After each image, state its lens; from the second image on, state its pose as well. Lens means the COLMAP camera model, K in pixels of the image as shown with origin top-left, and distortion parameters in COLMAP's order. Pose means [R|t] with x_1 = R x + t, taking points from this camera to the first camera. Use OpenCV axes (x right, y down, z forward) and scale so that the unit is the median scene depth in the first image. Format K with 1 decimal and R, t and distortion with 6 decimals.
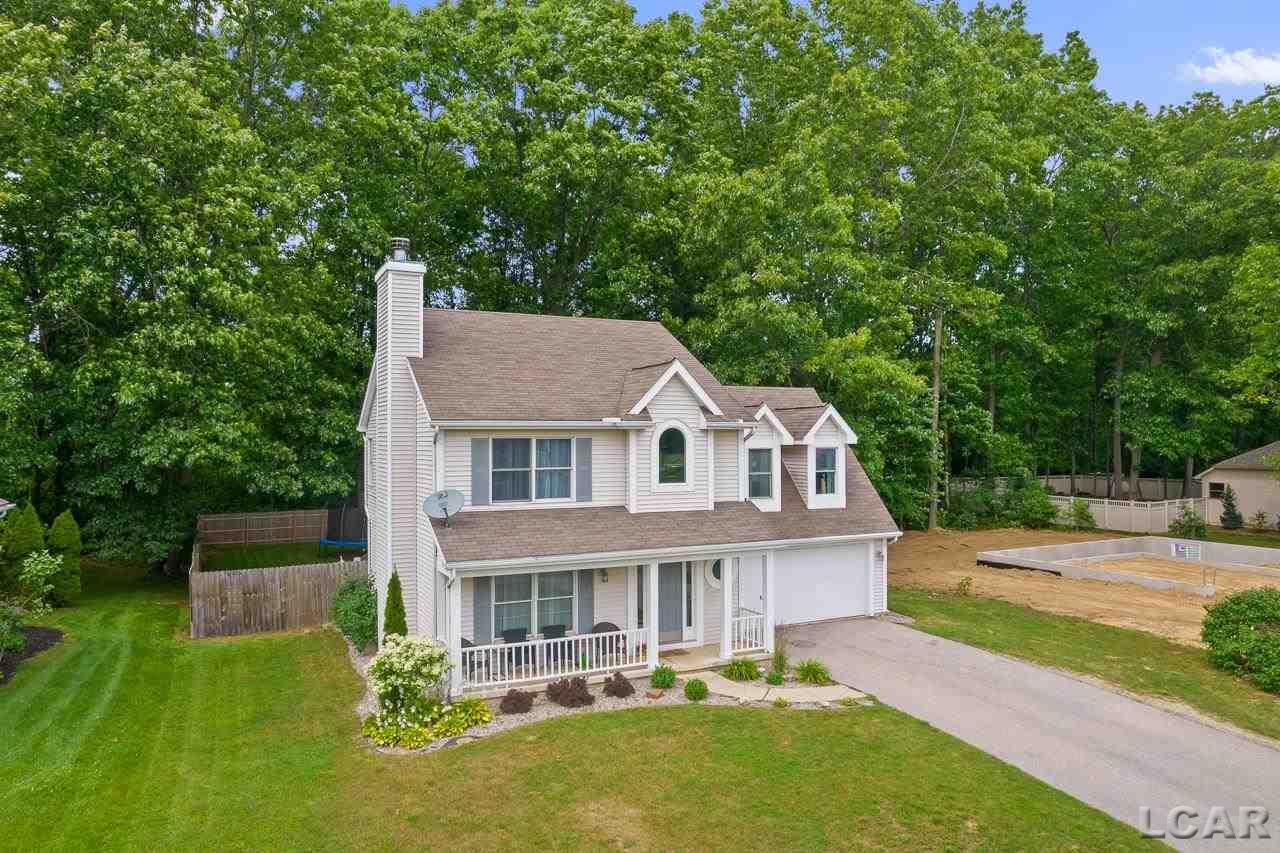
lens RADIAL K [[854.8, 0, 640.0], [0, 854.8, 426.5], [0, 0, 1]] dist [-0.031821, 0.002823]
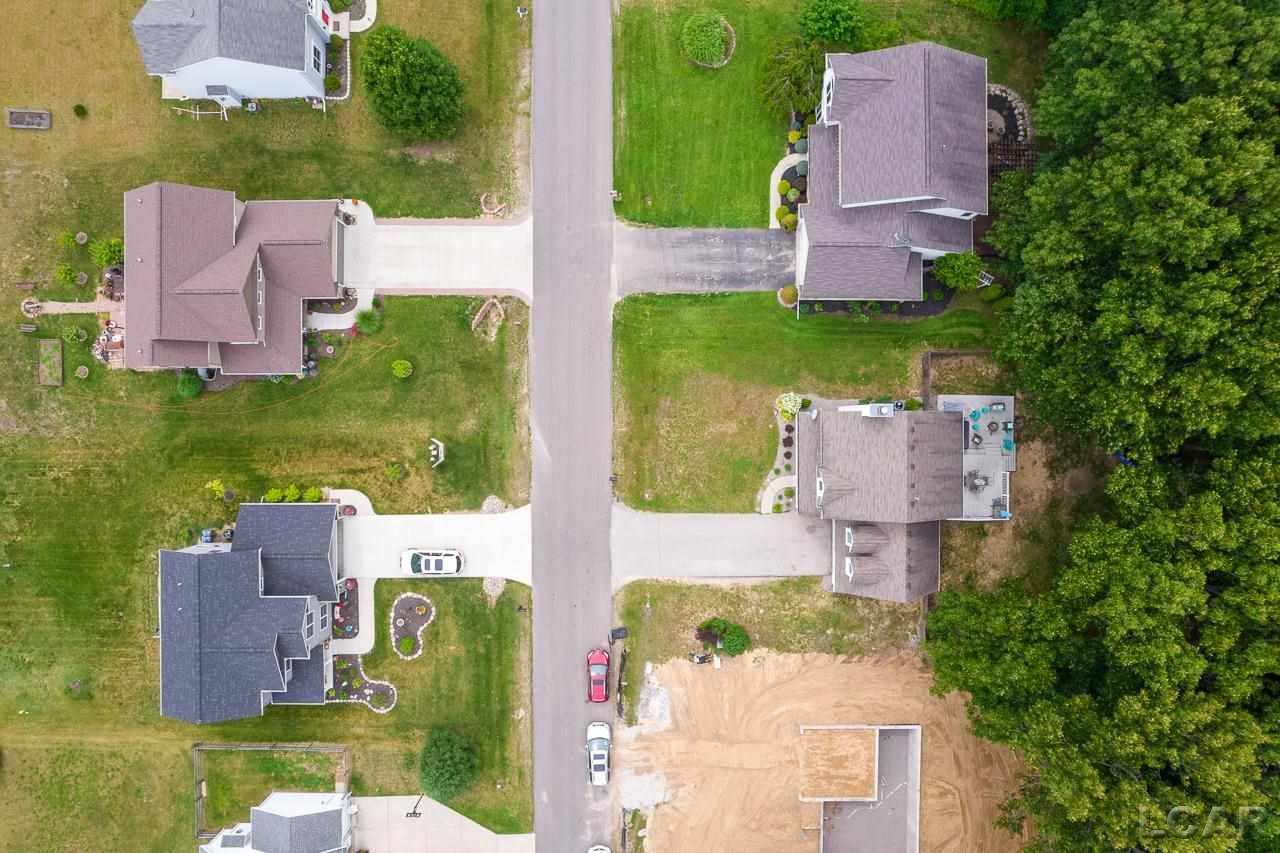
lens RADIAL K [[817.5, 0, 622.4], [0, 817.5, 419.6], [0, 0, 1]] dist [-0.024492, 0.002745]
pose [[-0.434493, 0.900674, 0.001478, 0.140332], [0.020291, 0.008148, 0.999761, -3.200462], [0.900446, 0.434419, -0.021816, 0.293980]]
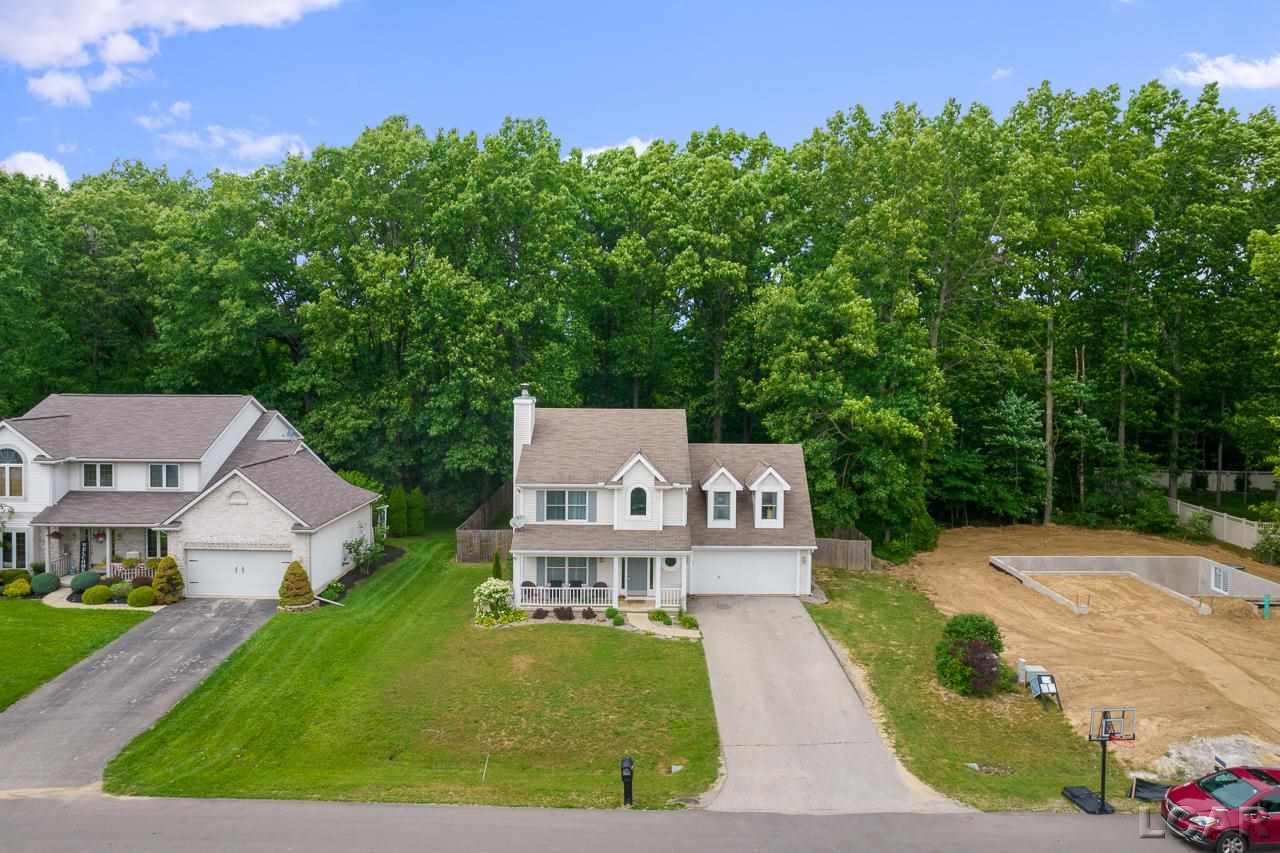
lens RADIAL K [[832.5, 0, 640.9], [0, 832.5, 378.2], [0, 0, 1]] dist [-0.035575, 0.002135]
pose [[0.898526, 0.022414, -0.438348, 0.904246], [-0.005131, 0.999163, 0.040572, -0.337456], [0.438891, -0.034206, 0.897889, -0.719102]]
